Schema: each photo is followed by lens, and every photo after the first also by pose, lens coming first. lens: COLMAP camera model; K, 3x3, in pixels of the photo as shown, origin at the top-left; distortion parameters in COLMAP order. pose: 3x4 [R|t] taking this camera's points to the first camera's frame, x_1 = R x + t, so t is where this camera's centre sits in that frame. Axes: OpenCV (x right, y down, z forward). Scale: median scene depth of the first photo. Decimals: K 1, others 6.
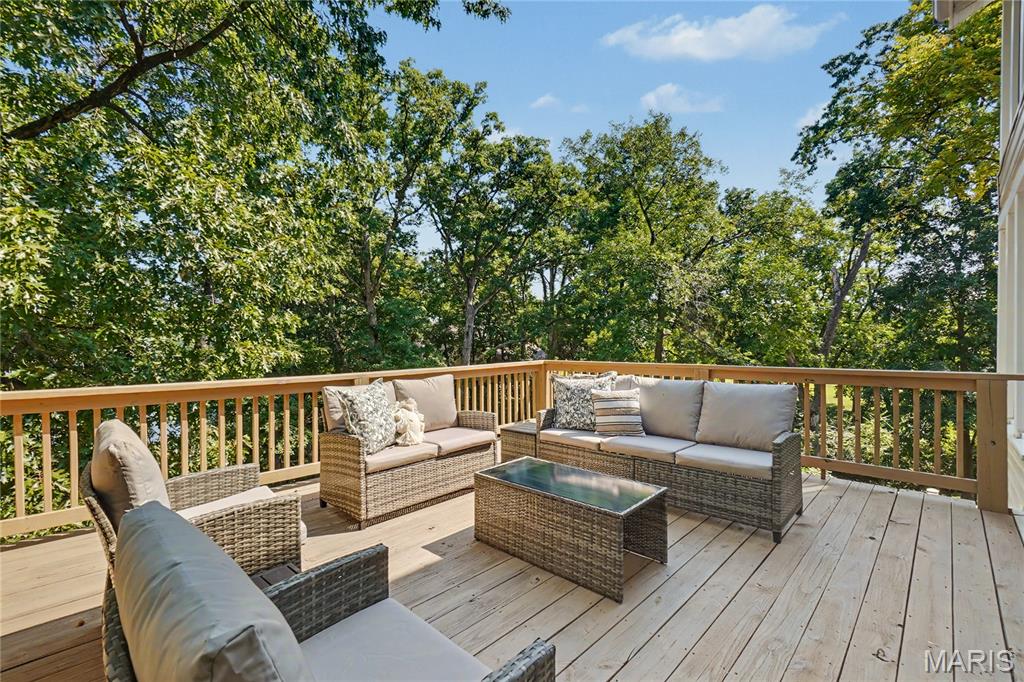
lens RADIAL K [[446.9, 0, 512.7], [0, 446.9, 335.5], [0, 0, 1]] dist [-0.010420, 0.000280]
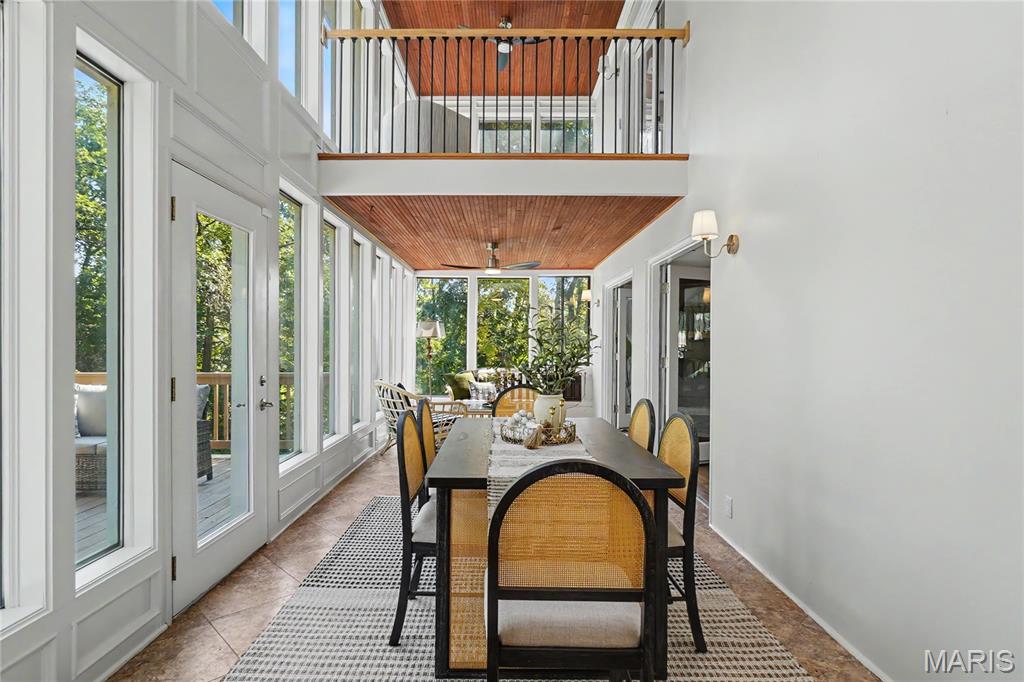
lens RADIAL K [[532.6, 0, 506.4], [0, 532.6, 342.0], [0, 0, 1]] dist [-0.006423, -0.000985]
pose [[0.715664, 0.013850, 0.698308, 0.106068], [-0.012443, 0.999898, -0.007079, -0.009707], [-0.698334, -0.003623, 0.715763, -0.518193]]
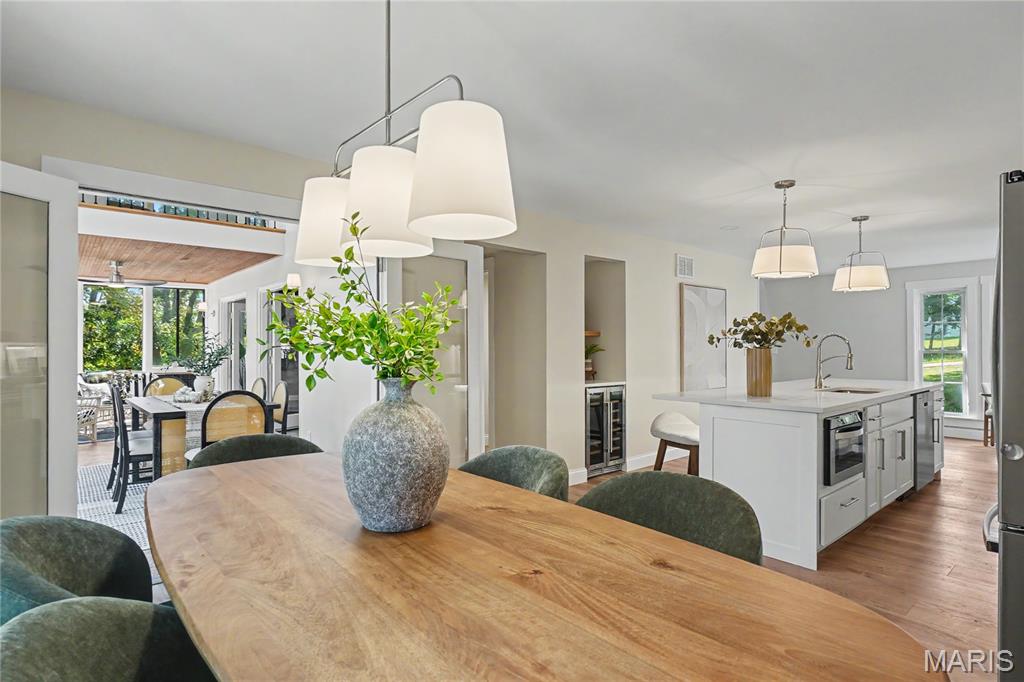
lens RADIAL K [[532.6, 0, 505.3], [0, 532.6, 344.4], [0, 0, 1]] dist [-0.006423, -0.000985]
pose [[0.093040, 0.008799, 0.995623, -0.453252], [0.000317, 0.999961, -0.008867, -0.009632], [-0.995662, 0.001140, 0.093034, -0.828697]]
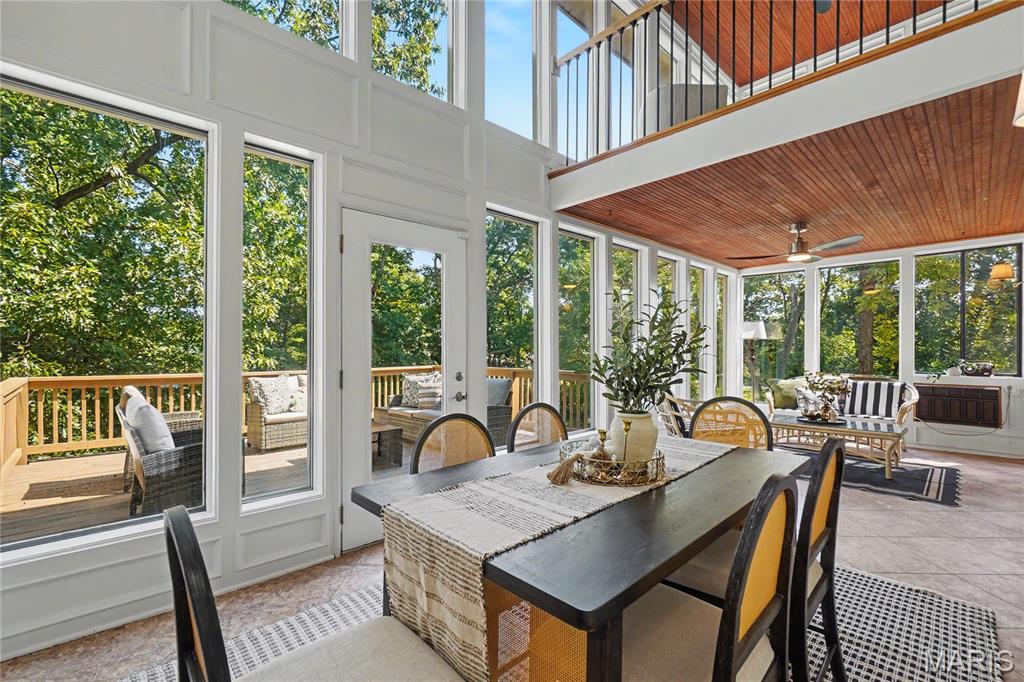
lens RADIAL K [[446.9, 0, 503.3], [0, 446.9, 348.2], [0, 0, 1]] dist [-0.010420, 0.000280]
pose [[0.998810, 0.005437, -0.048463, 0.461048], [-0.005256, 0.999979, 0.003865, -0.007410], [0.048483, -0.003605, 0.998818, -0.487085]]
